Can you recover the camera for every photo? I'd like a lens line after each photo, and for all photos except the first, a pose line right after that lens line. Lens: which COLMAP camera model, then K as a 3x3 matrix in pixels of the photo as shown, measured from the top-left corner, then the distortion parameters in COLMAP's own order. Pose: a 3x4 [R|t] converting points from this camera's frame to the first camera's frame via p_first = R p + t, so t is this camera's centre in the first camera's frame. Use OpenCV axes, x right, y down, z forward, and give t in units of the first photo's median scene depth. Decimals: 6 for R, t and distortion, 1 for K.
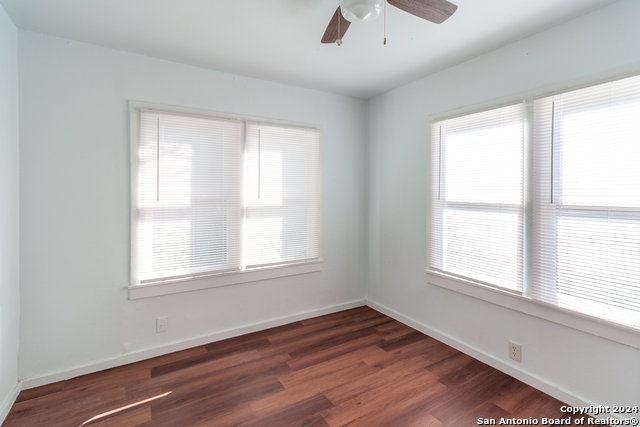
lens RADIAL K [[313.4, 0, 317.2], [0, 313.4, 203.5], [0, 0, 1]] dist [0.001346, 0.000324]
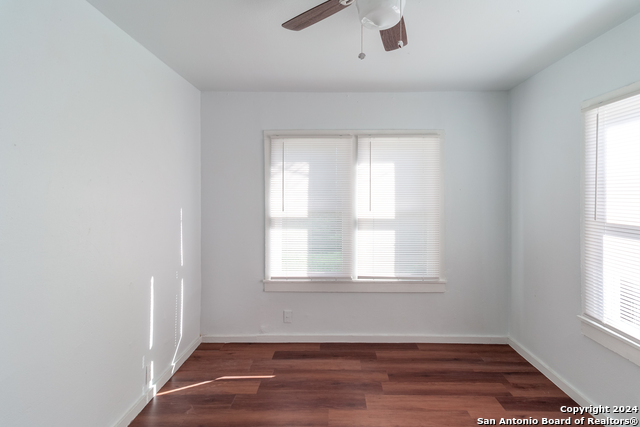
lens RADIAL K [[313.4, 0, 317.2], [0, 313.4, 203.5], [0, 0, 1]] dist [0.001346, 0.000324]
pose [[0.839016, 0.009781, -0.544018, 0.236881], [-0.015593, 0.999860, -0.006072, -0.032575], [0.543883, 0.013578, 0.839051, 0.070108]]
